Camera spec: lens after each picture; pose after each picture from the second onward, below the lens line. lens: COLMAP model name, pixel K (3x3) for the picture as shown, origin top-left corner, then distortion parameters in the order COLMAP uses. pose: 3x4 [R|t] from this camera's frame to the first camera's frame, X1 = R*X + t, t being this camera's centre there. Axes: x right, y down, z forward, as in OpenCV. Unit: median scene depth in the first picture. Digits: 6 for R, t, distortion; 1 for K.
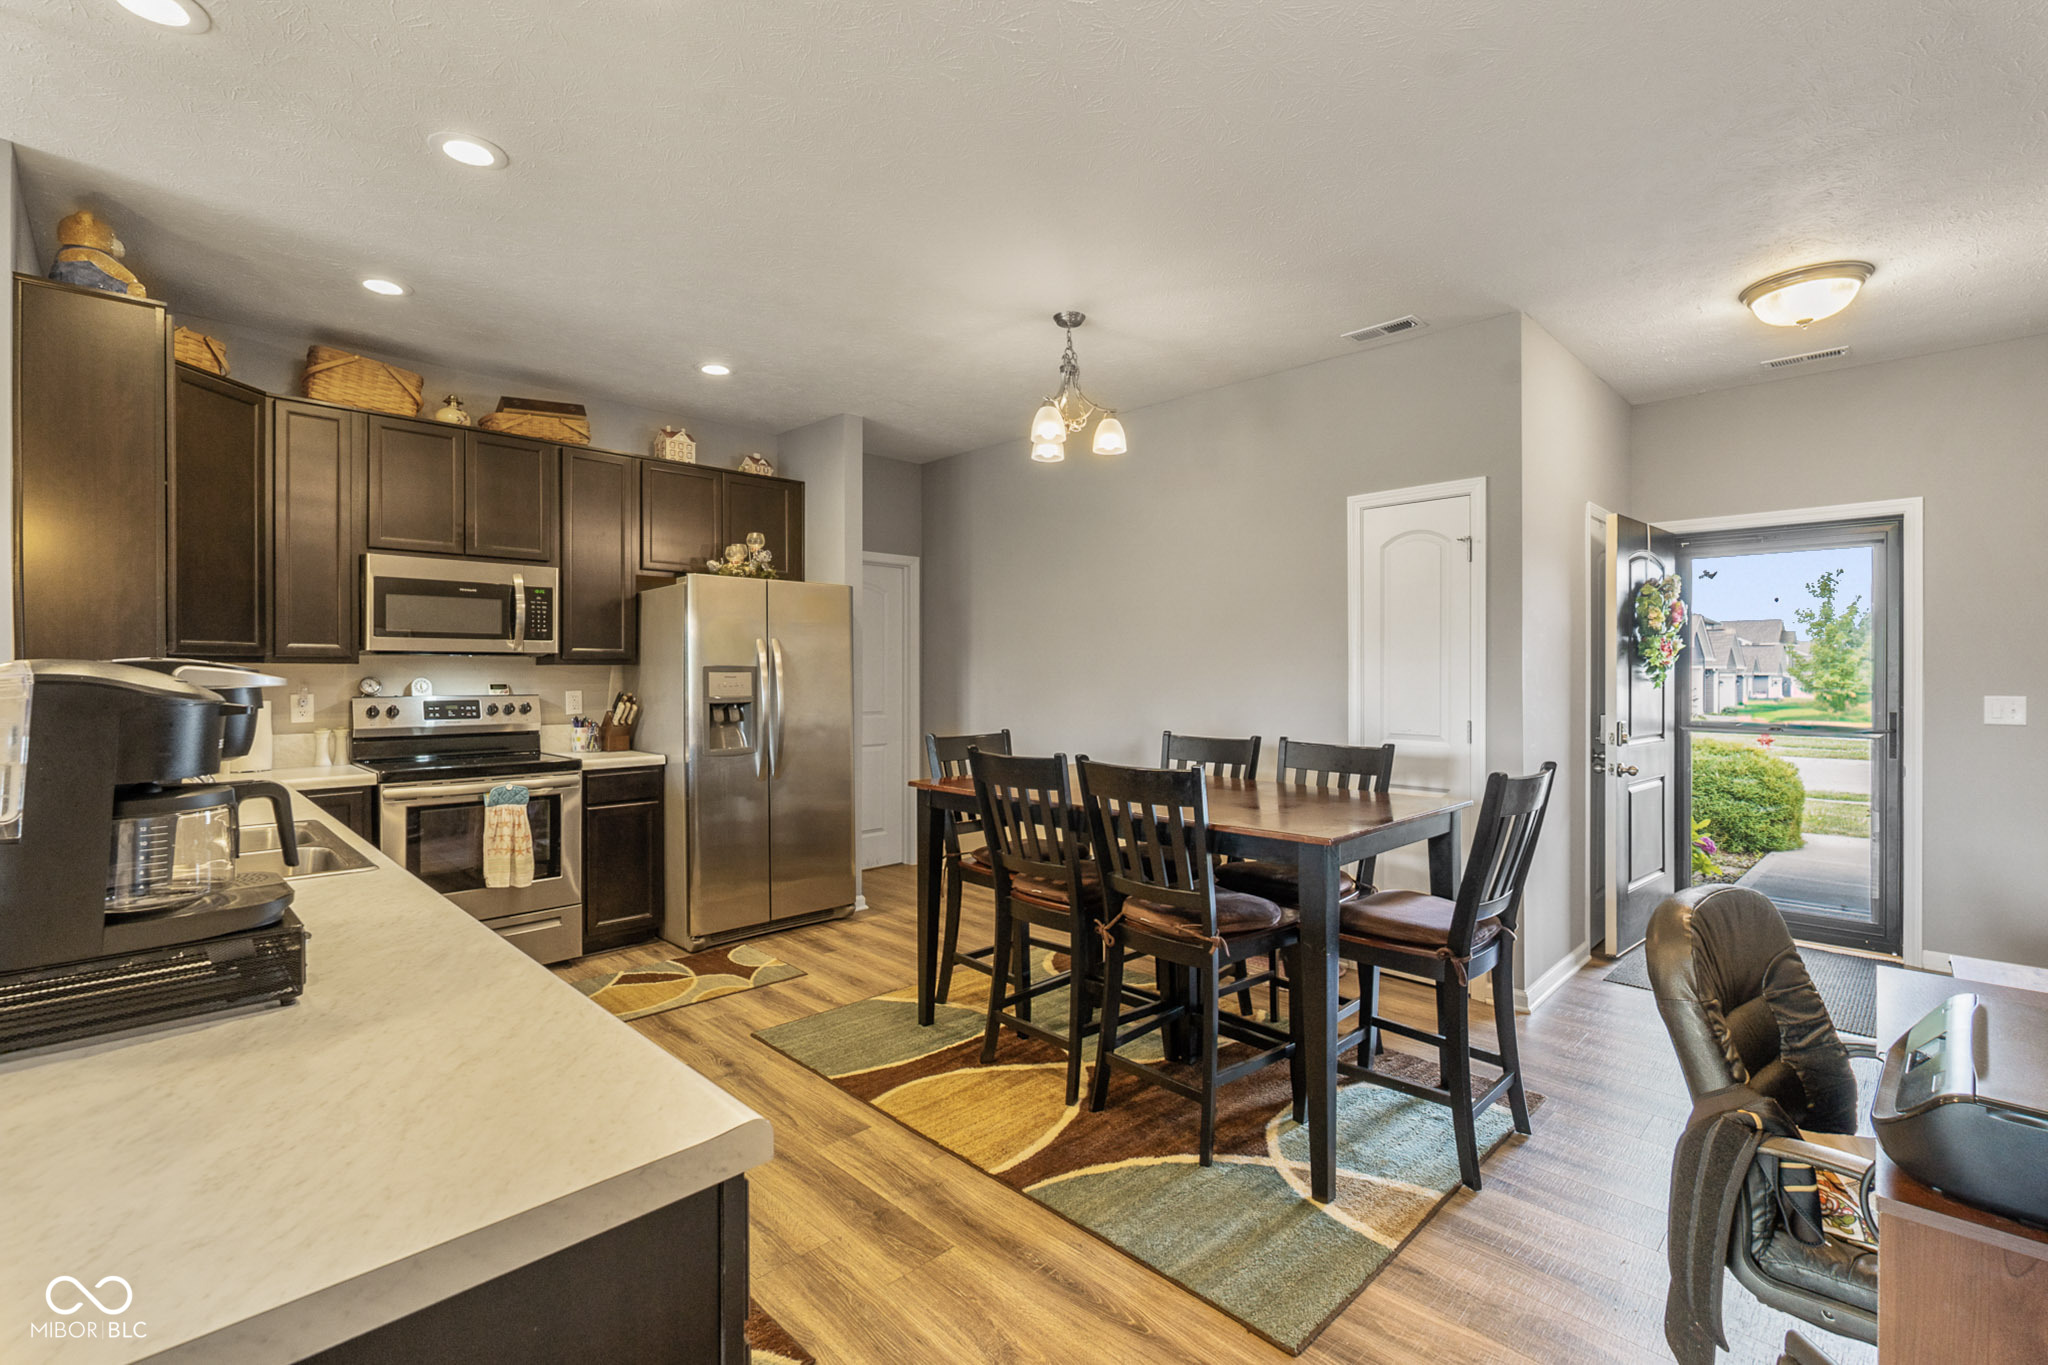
lens RADIAL K [[903.1, 0, 1024.0], [0, 903.1, 682.5], [0, 0, 1]] dist [0.002585, -0.001232]
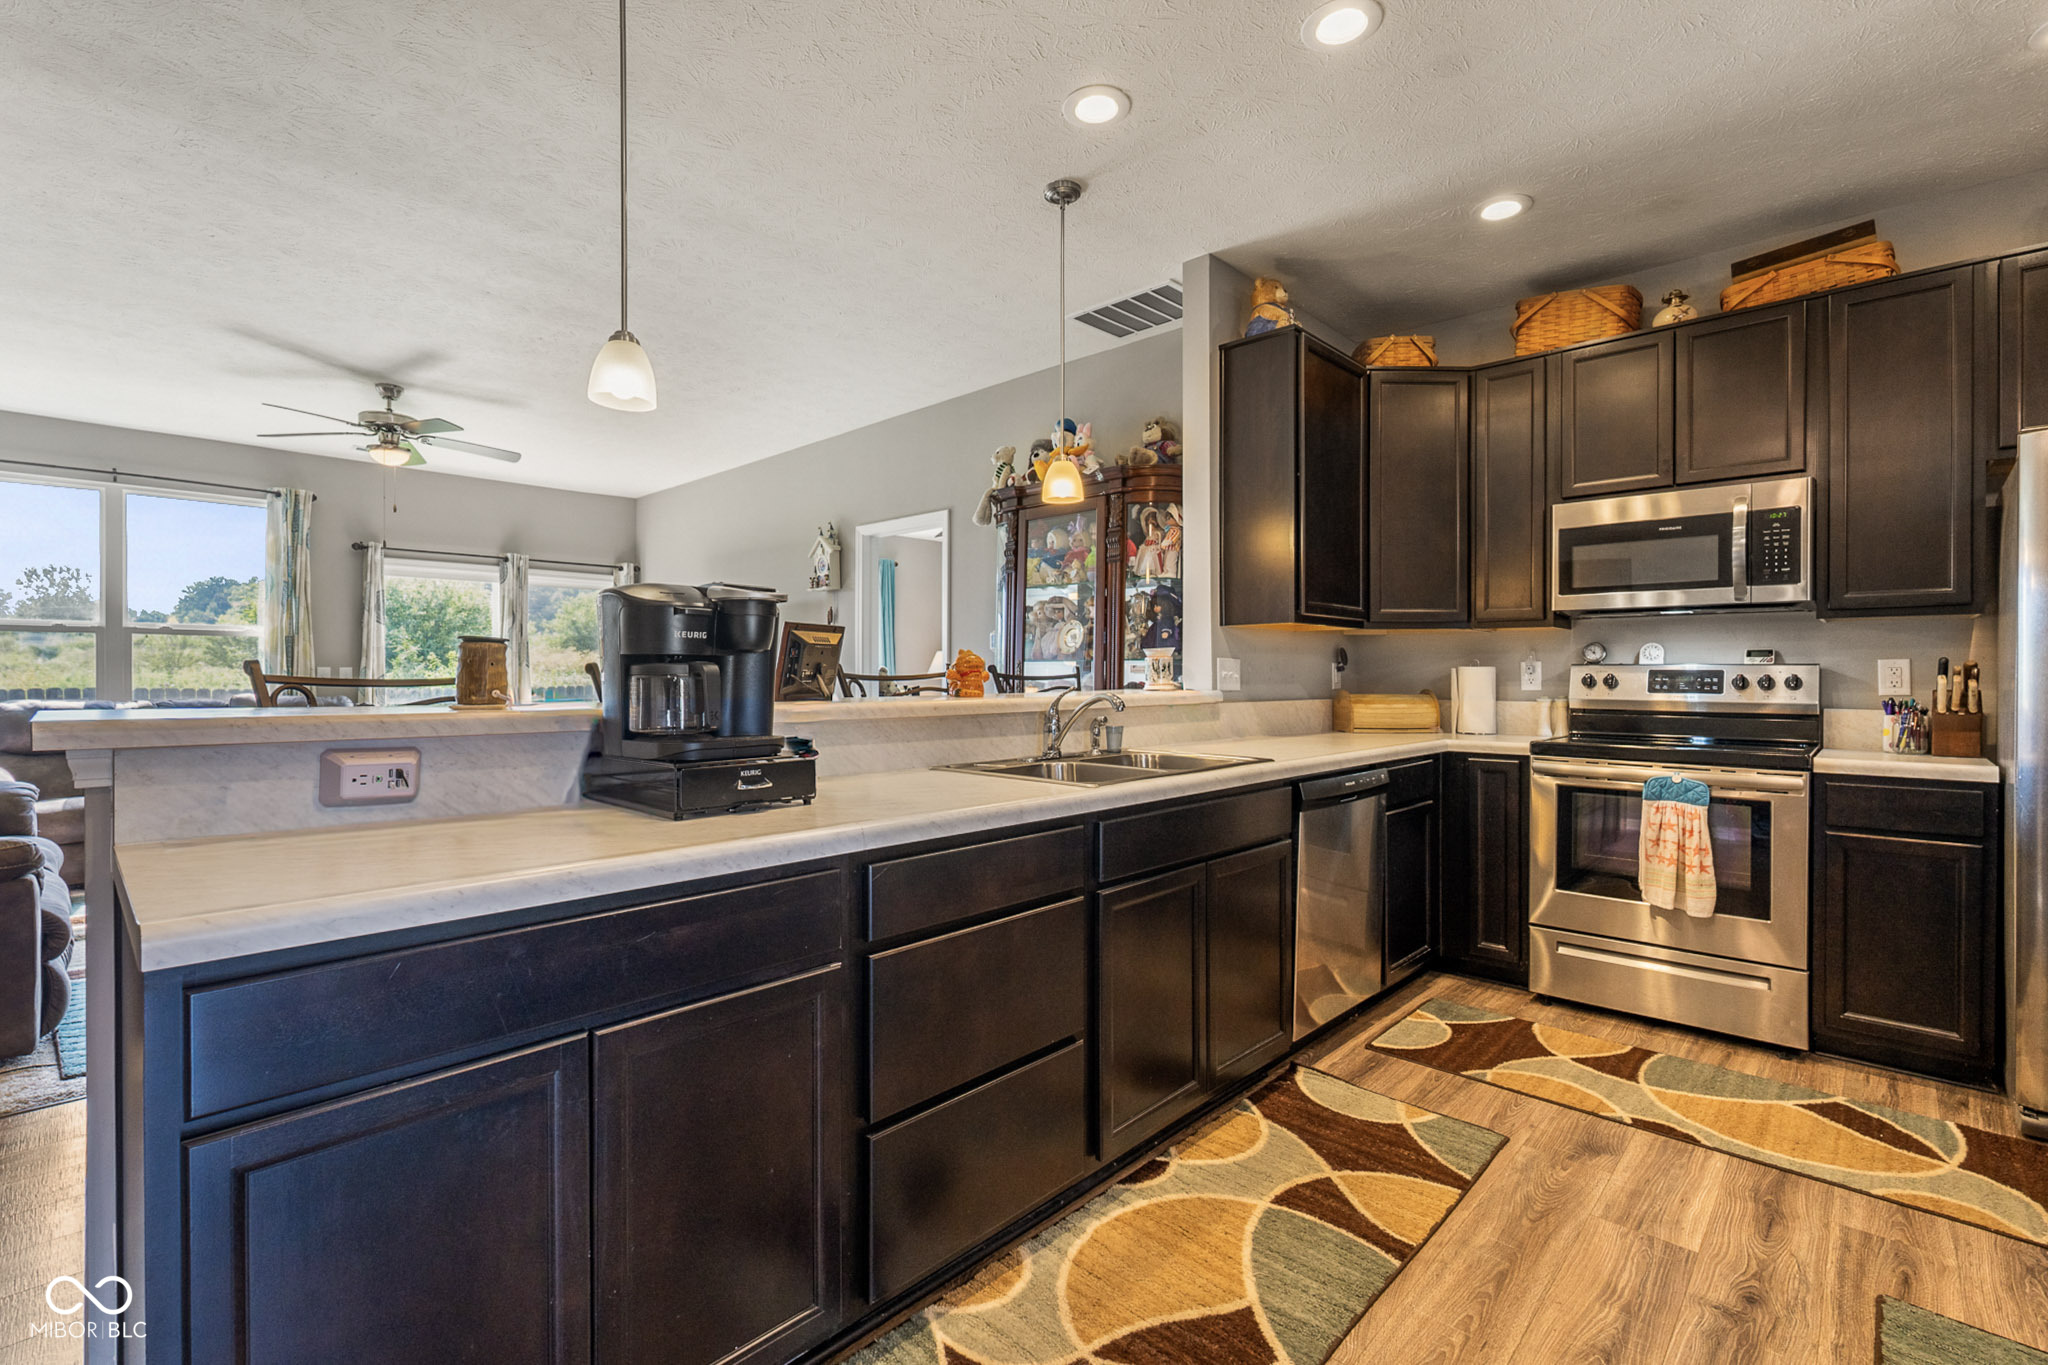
lens RADIAL K [[903.1, 0, 1024.0], [0, 903.1, 682.5], [0, 0, 1]] dist [0.002585, -0.001232]
pose [[0.029837, 0.008829, -0.999516, 0.160866], [-0.013898, 0.999868, 0.008417, 0.033651], [0.999458, 0.013641, 0.029956, 0.401143]]
